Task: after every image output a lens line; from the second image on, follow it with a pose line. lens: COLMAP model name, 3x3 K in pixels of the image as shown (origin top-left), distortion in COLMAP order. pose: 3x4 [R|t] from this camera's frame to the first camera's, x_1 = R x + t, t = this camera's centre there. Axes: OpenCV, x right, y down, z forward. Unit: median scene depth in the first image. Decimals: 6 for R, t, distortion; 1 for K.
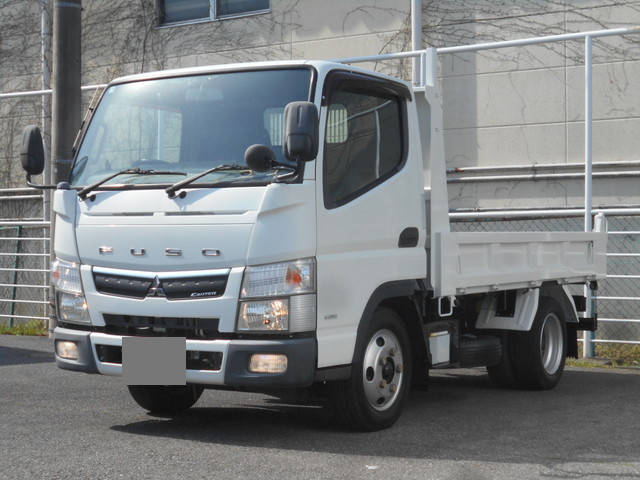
lens RADIAL K [[1217.5, 0, 319.7], [0, 1217.5, 240.2], [0, 0, 1]] dist [-0.019193, 0.000000]
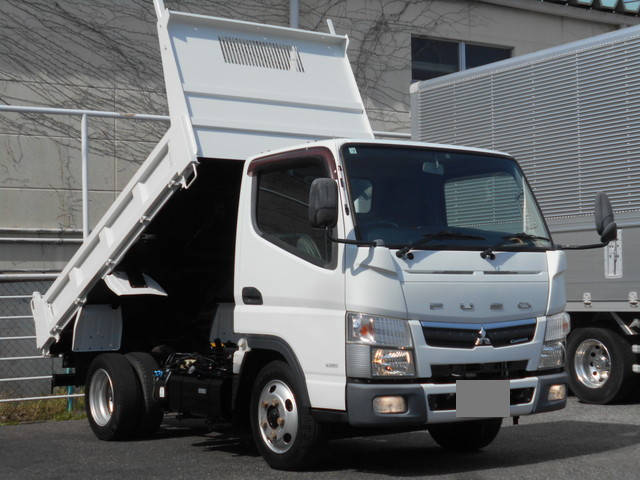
lens RADIAL K [[1217.5, 0, 319.6], [0, 1217.5, 240.0], [0, 0, 1]] dist [-0.019193, 0.000000]
pose [[0.385669, 0.041606, 0.921699, -1.192613], [0.012496, 0.998656, -0.050309, 0.003230], [-0.922553, 0.030920, 0.384630, 0.669930]]
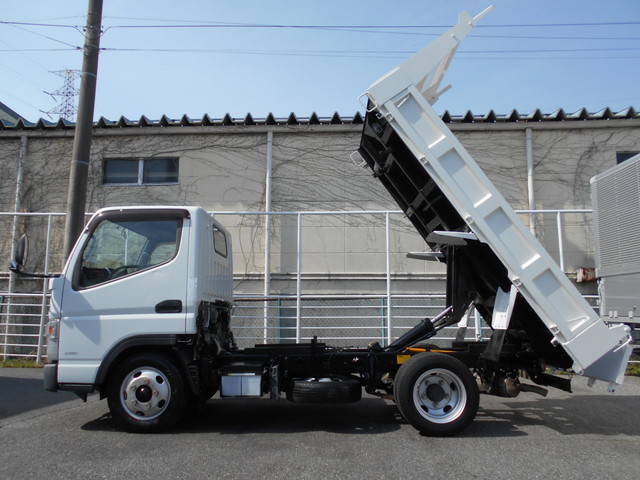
lens RADIAL K [[524.2, 0, 320.6], [0, 524.2, 239.0], [0, 0, 1]] dist [-0.038122, 0.007640]
pose [[0.856118, 0.076951, 0.511019, -0.580867], [-0.009925, 0.991118, -0.132617, -0.002046], [-0.516685, 0.108464, 0.849278, 0.497168]]
